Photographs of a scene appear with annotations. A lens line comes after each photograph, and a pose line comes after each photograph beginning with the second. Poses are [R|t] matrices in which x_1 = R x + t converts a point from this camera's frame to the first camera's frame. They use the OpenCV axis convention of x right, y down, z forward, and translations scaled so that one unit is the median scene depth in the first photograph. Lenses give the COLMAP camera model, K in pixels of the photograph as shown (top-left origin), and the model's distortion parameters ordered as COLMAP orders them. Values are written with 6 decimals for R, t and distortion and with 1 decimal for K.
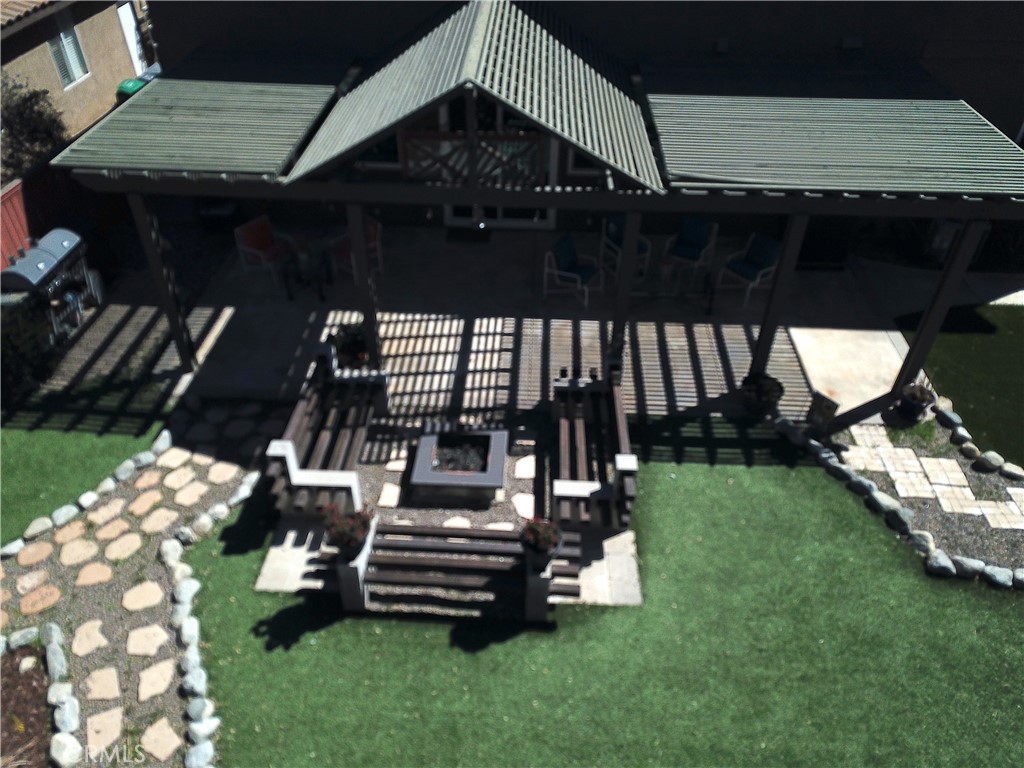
lens RADIAL K [[762.9, 0, 513.1], [0, 762.9, 379.3], [0, 0, 1]] dist [0.057182, -0.027270]
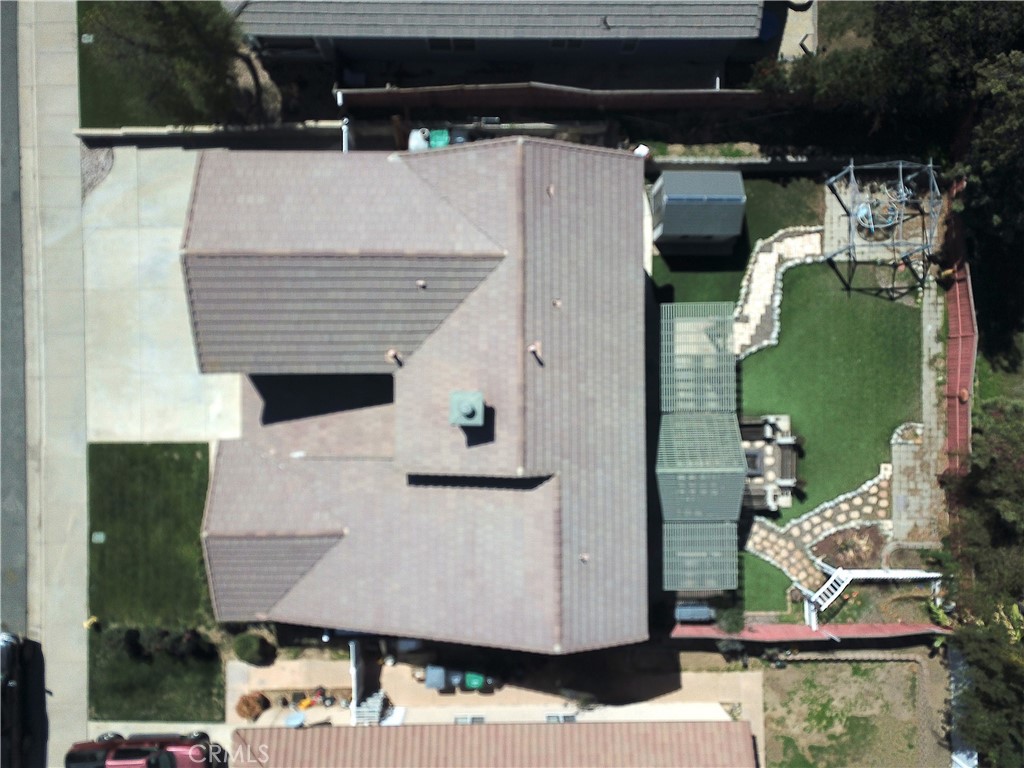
lens RADIAL K [[762.9, 0, 511.2], [0, 762.9, 389.3], [0, 0, 1]] dist [0.057182, -0.027270]
pose [[-0.057868, -0.998156, 0.018344, 0.281520], [0.607393, -0.020619, 0.794134, -3.557229], [-0.792291, 0.057097, 0.607466, -0.336309]]
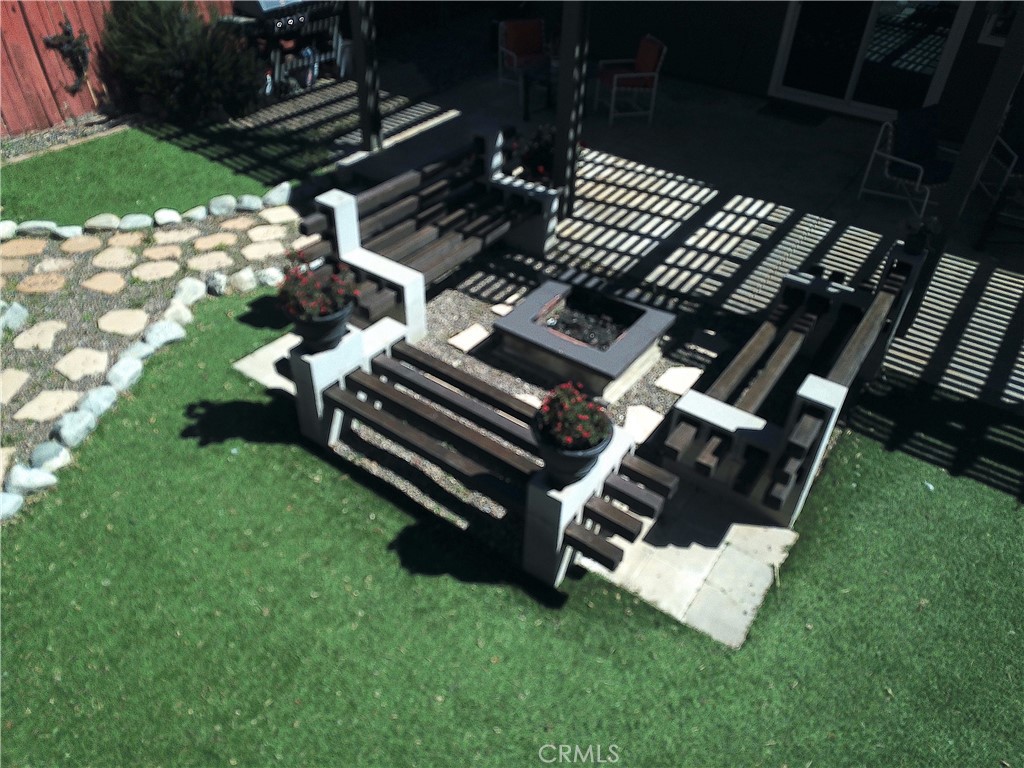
lens RADIAL K [[762.9, 0, 519.7], [0, 762.9, 389.6], [0, 0, 1]] dist [0.057182, -0.027270]
pose [[0.842834, 0.354760, -0.404692, 0.169000], [-0.351676, 0.932271, 0.084826, 0.123288], [0.407375, 0.070826, 0.910510, 0.409100]]
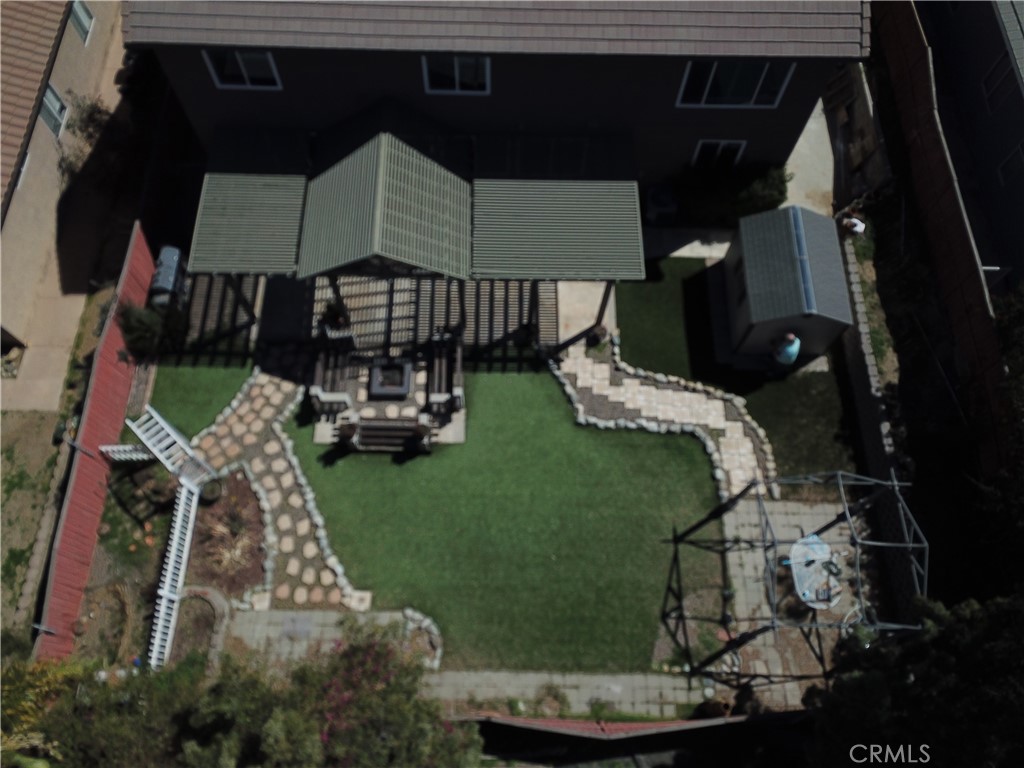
lens RADIAL K [[763.5, 0, 518.1], [0, 763.5, 381.6], [0, 0, 1]] dist [0.044859, -0.011856]
pose [[0.998613, -0.041744, 0.032094, 0.243511], [0.022026, 0.884788, 0.465472, -0.972370], [-0.047827, -0.464120, 0.884480, -1.078440]]
